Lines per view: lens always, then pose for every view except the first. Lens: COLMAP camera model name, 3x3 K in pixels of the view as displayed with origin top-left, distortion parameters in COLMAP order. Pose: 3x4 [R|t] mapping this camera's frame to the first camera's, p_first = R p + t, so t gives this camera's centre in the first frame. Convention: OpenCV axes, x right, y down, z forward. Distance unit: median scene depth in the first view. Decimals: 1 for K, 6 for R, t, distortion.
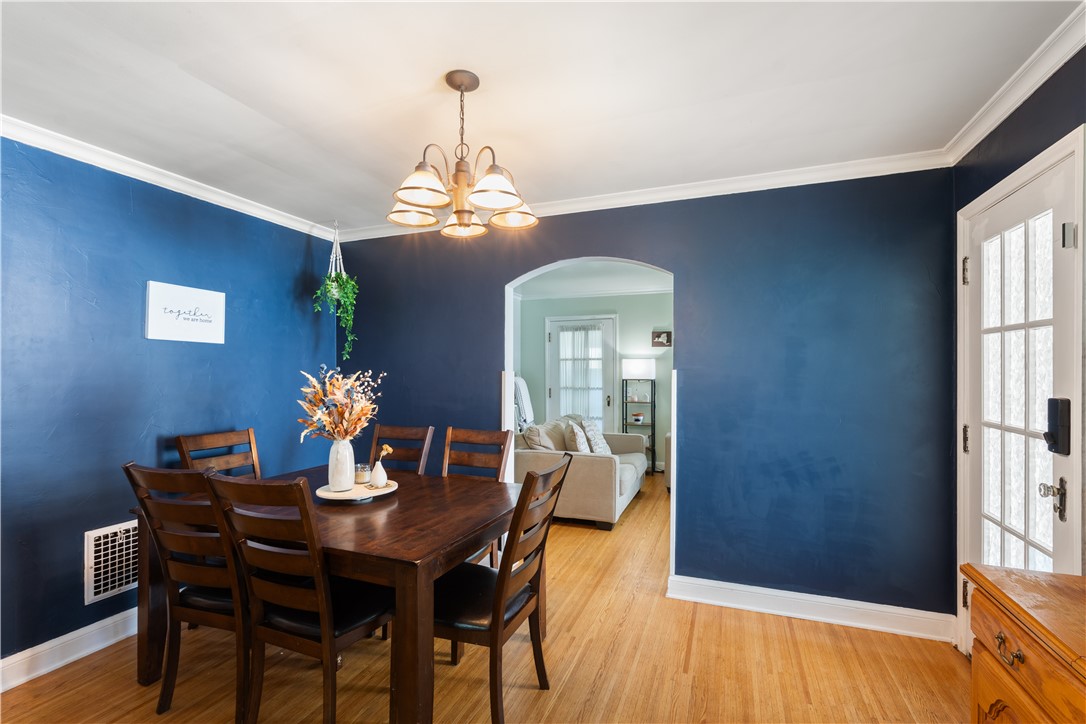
lens RADIAL K [[482.9, 0, 543.1], [0, 482.9, 368.9], [0, 0, 1]] dist [0.000228, 0.000193]
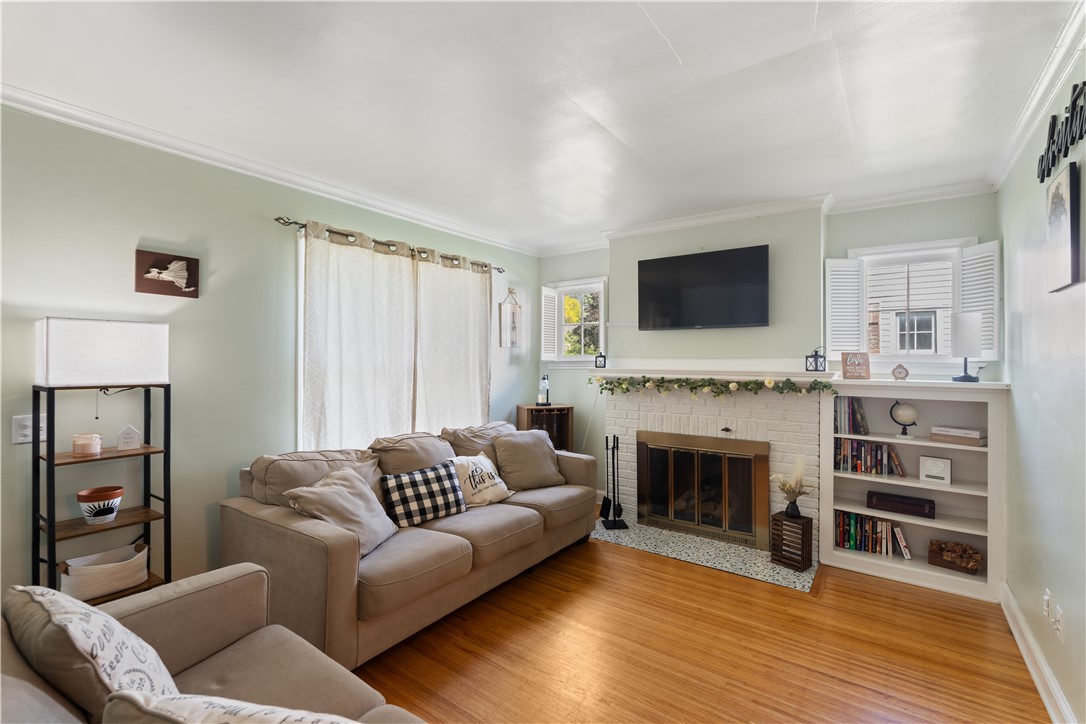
lens RADIAL K [[480.7, 0, 544.4], [0, 480.7, 361.0], [0, 0, 1]] dist [-0.001645, -0.000019]
pose [[0.257445, -0.000639, 0.966293, -0.072210], [-0.004863, 0.999986, 0.001957, 0.005441], [-0.966281, -0.005203, 0.257438, 1.143161]]
